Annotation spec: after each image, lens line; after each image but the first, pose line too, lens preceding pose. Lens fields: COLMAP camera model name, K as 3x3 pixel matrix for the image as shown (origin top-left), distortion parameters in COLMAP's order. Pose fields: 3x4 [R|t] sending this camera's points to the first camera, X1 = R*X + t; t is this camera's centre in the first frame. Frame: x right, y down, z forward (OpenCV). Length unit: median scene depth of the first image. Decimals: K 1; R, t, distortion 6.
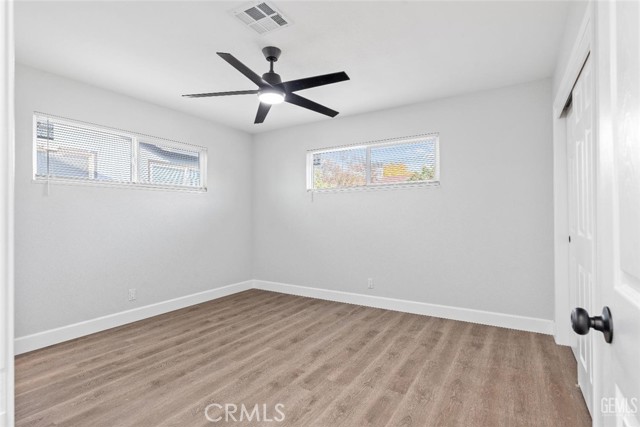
lens RADIAL K [[324.9, 0, 322.2], [0, 324.9, 213.9], [0, 0, 1]] dist [-0.011647, 0.003673]
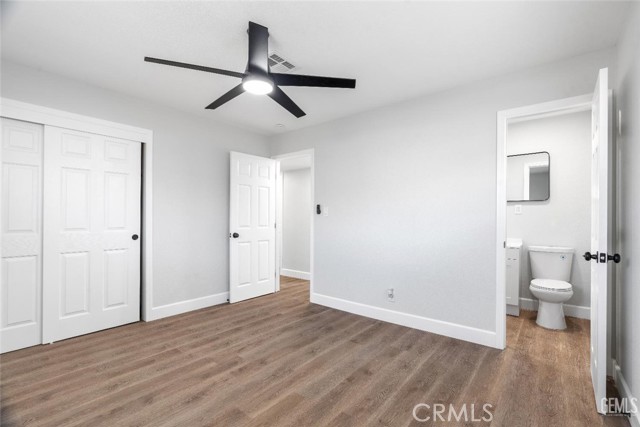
lens RADIAL K [[285.2, 0, 317.7], [0, 285.2, 215.7], [0, 0, 1]] dist [-0.008073, -0.000409]
pose [[-0.990176, 0.003298, 0.139784, -0.420533], [0.001786, 0.999939, -0.010944, 0.002966], [-0.139812, -0.010587, -0.990121, 1.721191]]
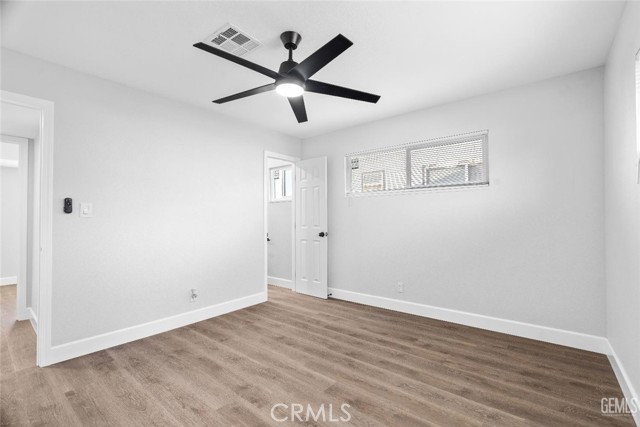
lens RADIAL K [[285.2, 0, 323.5], [0, 285.2, 214.5], [0, 0, 1]] dist [-0.008073, -0.000409]
pose [[-0.131898, -0.004424, -0.991253, 0.609127], [0.010136, 0.999932, -0.005811, -0.007626], [0.991211, -0.010814, -0.131845, 1.175980]]
